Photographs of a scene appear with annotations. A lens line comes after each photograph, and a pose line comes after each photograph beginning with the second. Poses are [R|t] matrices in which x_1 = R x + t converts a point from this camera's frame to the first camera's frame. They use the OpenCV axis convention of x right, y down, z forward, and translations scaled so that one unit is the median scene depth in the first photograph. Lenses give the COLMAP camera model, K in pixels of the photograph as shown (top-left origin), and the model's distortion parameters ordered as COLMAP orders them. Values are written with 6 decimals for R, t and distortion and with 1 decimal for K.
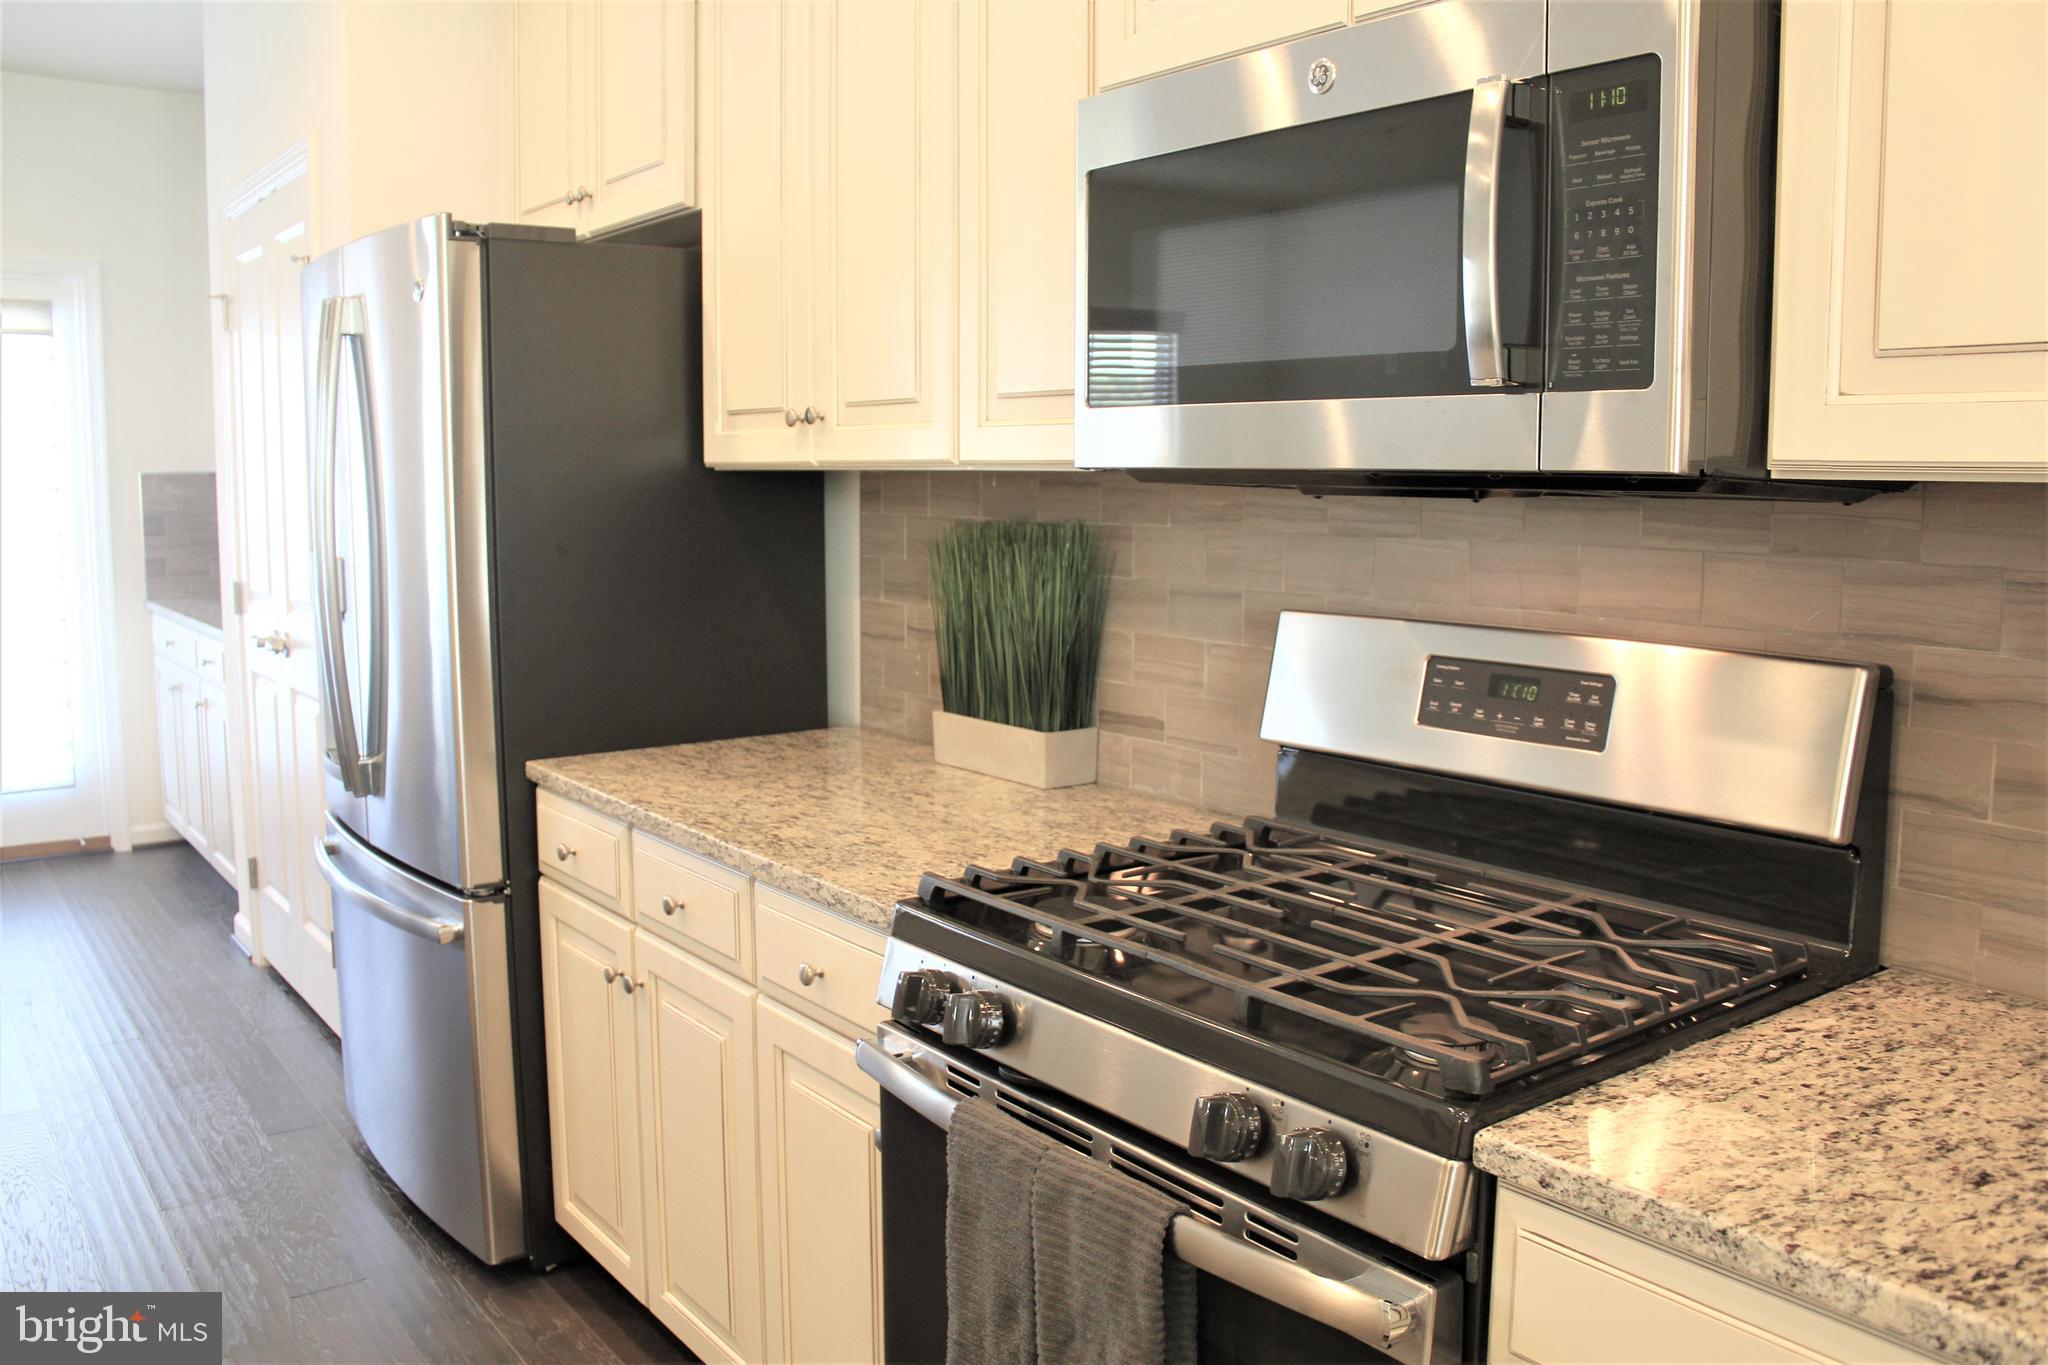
lens RADIAL K [[1714.9, 0, 1028.2], [0, 1714.9, 656.5], [0, 0, 1]] dist [-0.175744, 0.162708]
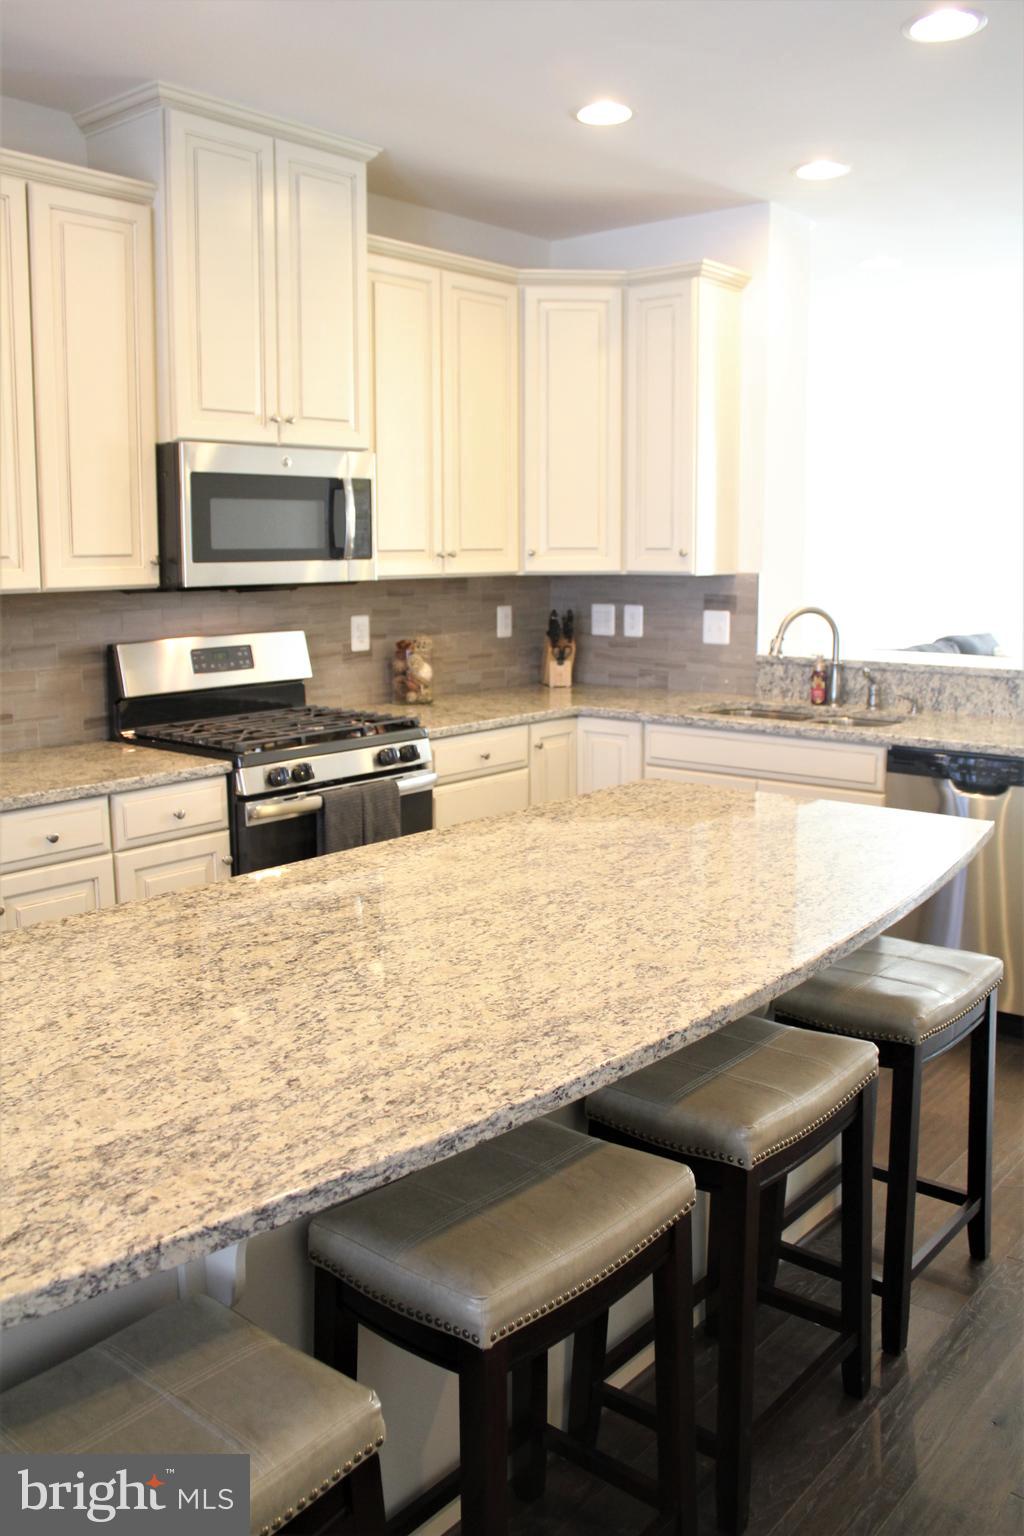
lens RADIAL K [[1318.0, 0, 493.2], [0, 1318.0, 784.3], [0, 0, 1]] dist [-0.133320, 0.095148]
pose [[-0.237504, -0.174629, 0.955561, -2.007179], [0.110203, 0.972513, 0.205118, -0.174177], [-0.965115, 0.154022, -0.211731, 1.023914]]
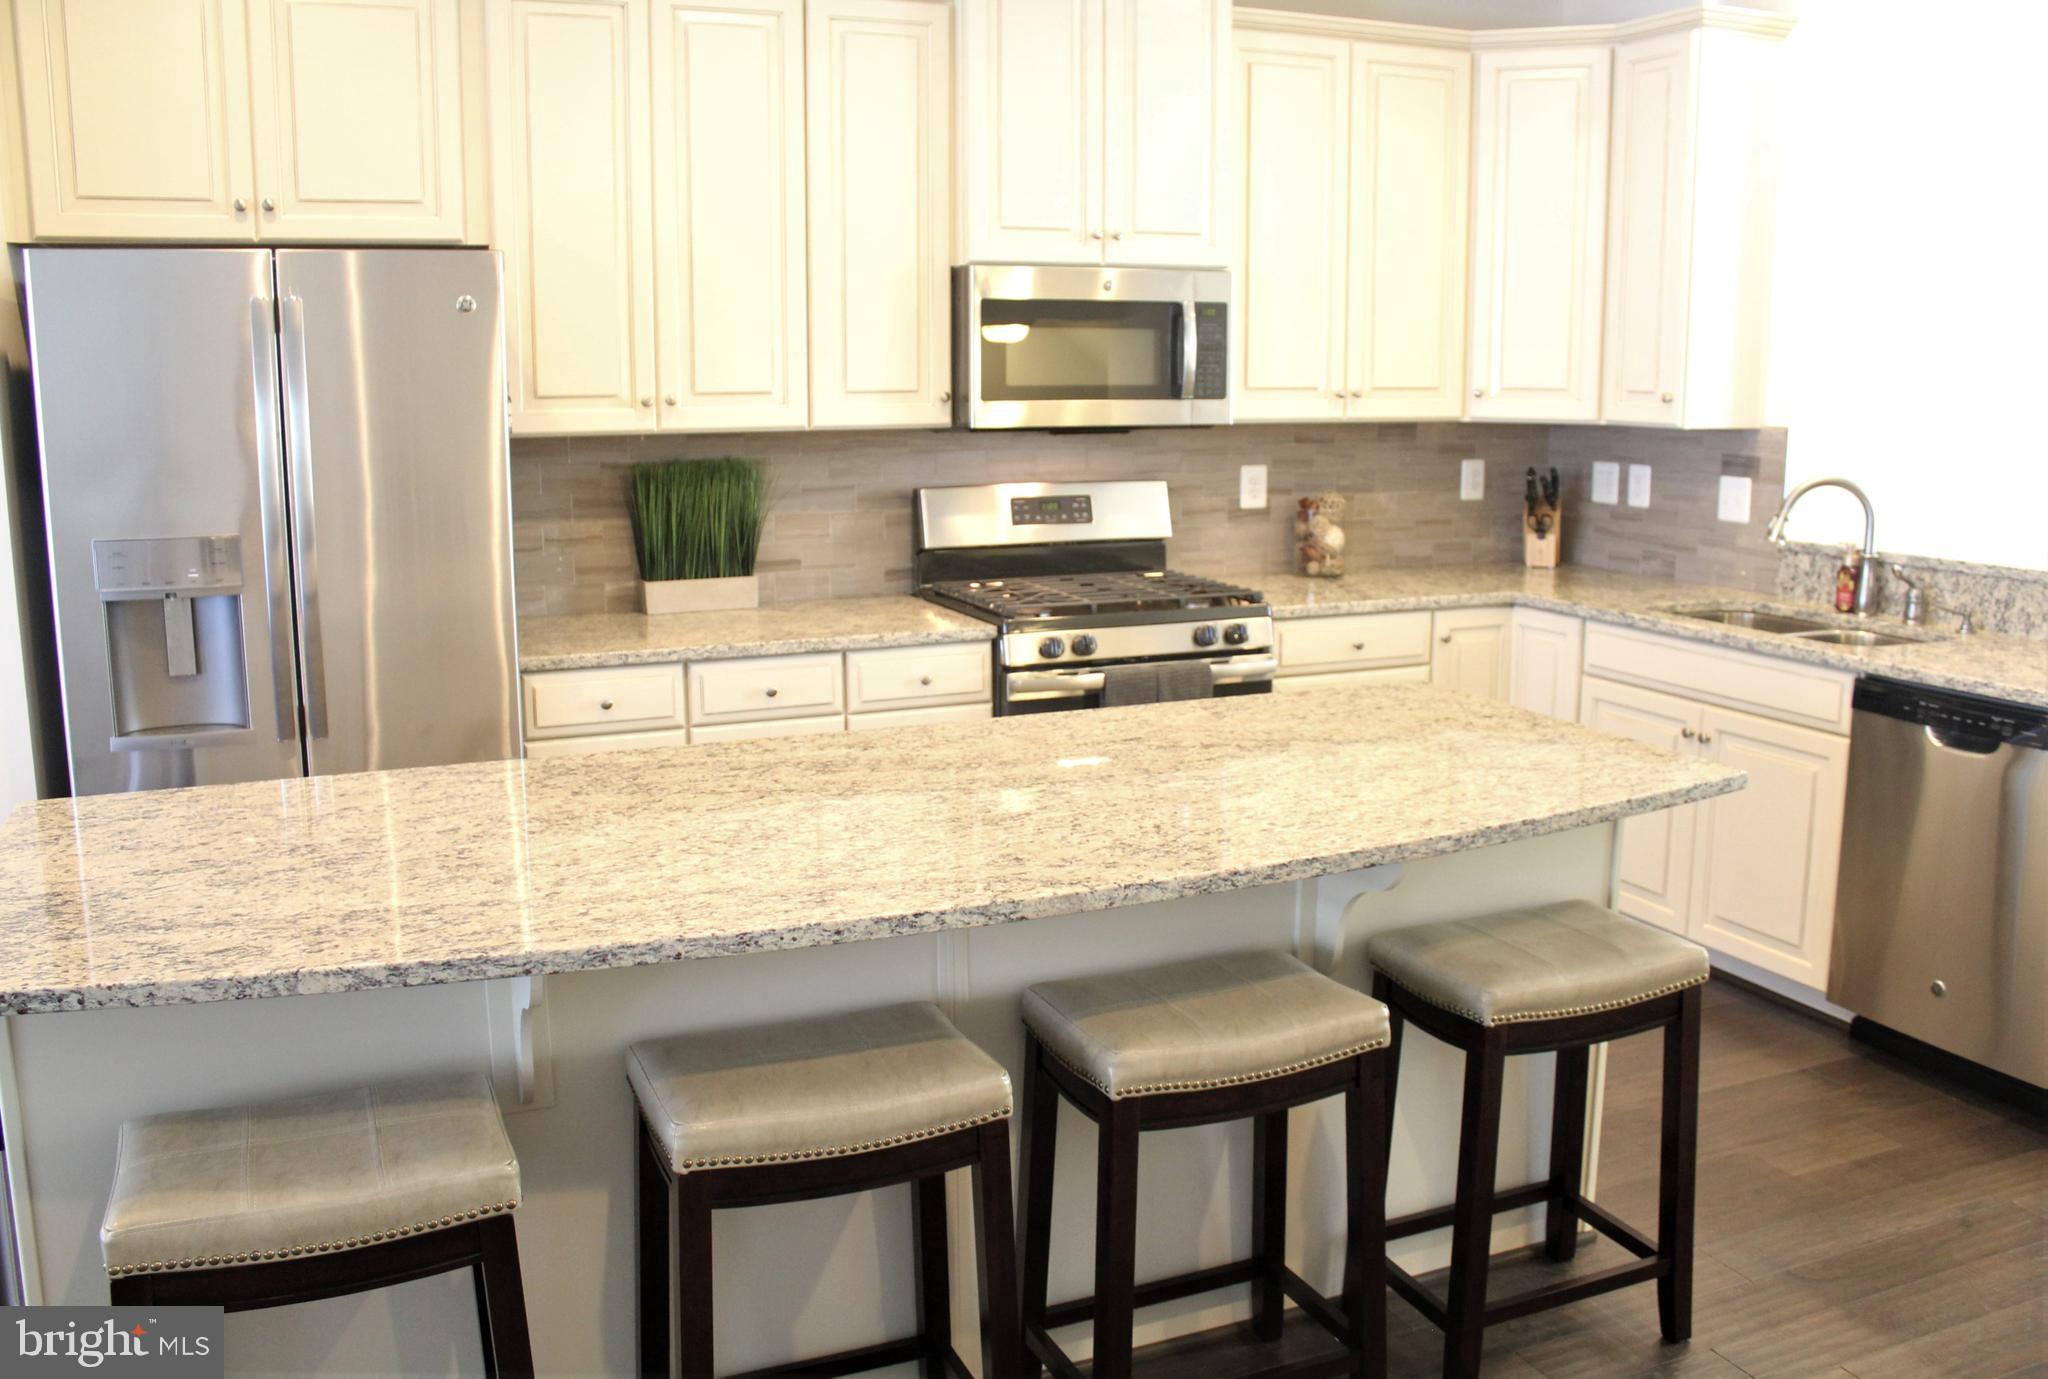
lens RADIAL K [[1782.5, 0, 1068.2], [0, 1782.5, 727.6], [0, 0, 1]] dist [-0.149567, 0.113810]
pose [[0.205944, -0.202241, 0.957437, -2.307878], [0.107201, 0.977184, 0.183354, -0.140604], [-0.972674, 0.064878, 0.222926, 0.373269]]
